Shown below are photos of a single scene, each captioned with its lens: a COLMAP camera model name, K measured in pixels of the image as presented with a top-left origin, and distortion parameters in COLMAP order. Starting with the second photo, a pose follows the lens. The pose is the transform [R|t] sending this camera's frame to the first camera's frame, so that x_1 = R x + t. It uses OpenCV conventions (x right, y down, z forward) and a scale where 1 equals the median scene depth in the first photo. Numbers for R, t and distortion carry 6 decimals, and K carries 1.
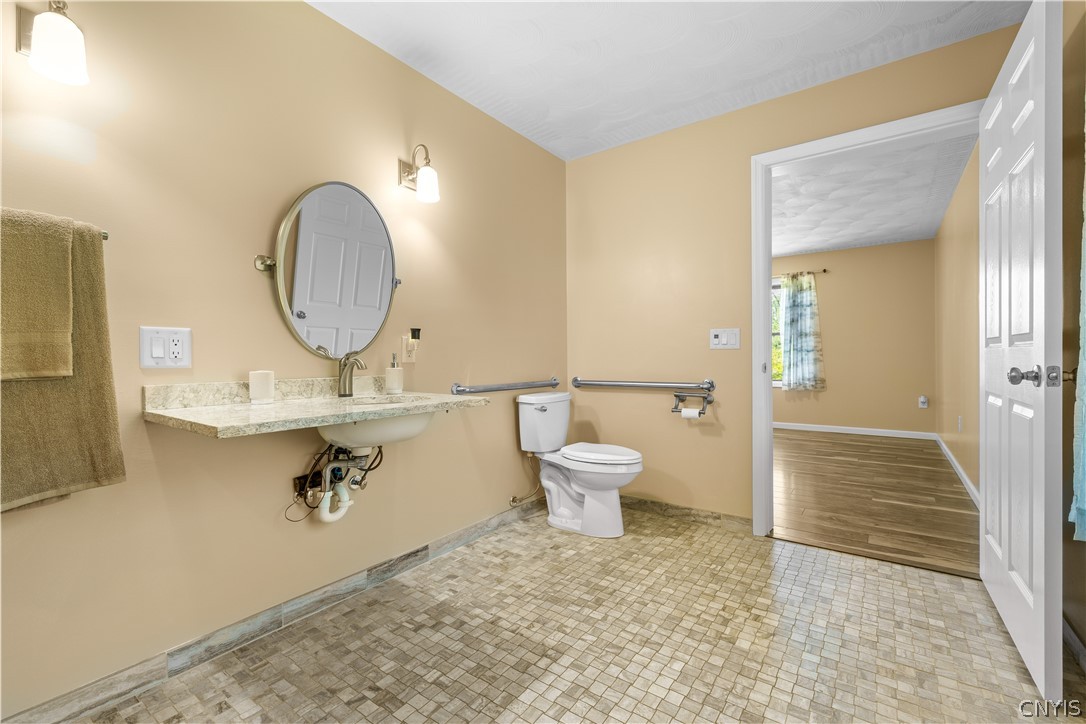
lens RADIAL K [[452.4, 0, 543.0], [0, 452.4, 362.0], [0, 0, 1]] dist [0.001574, -0.000052]
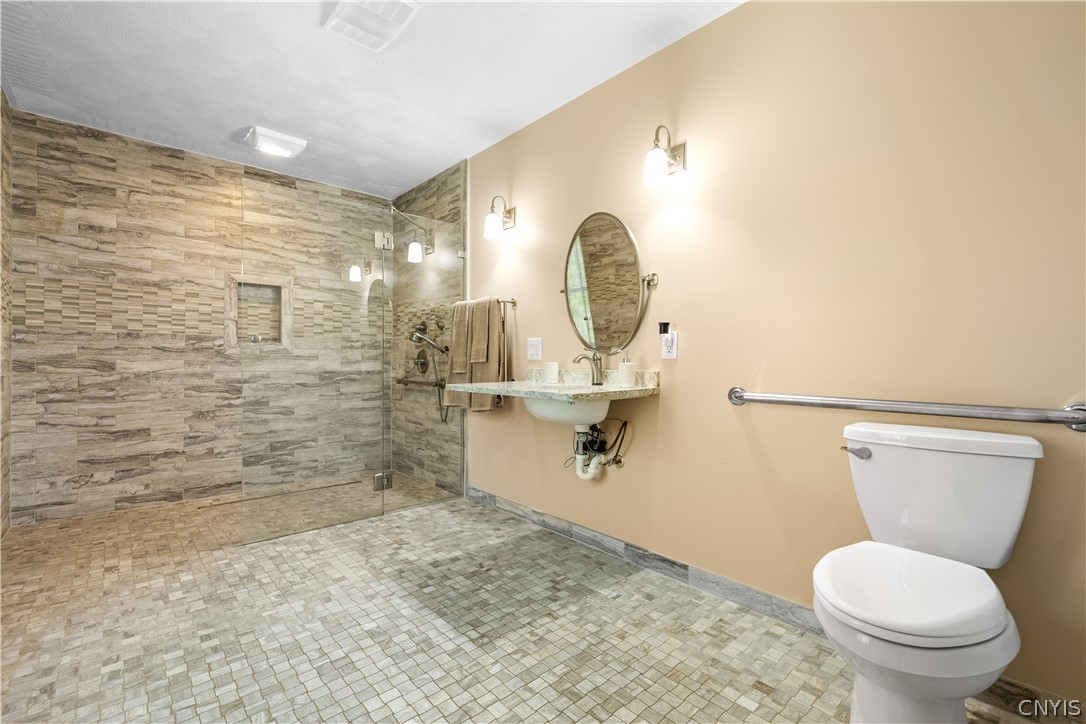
lens RADIAL K [[469.4, 0, 538.7], [0, 469.4, 360.6], [0, 0, 1]] dist [0.003844, -0.001025]
pose [[-0.187853, 0.008718, -0.982159, 0.901158], [-0.009937, 0.999893, 0.010776, -0.003172], [0.982147, 0.011784, -0.187746, 1.142693]]
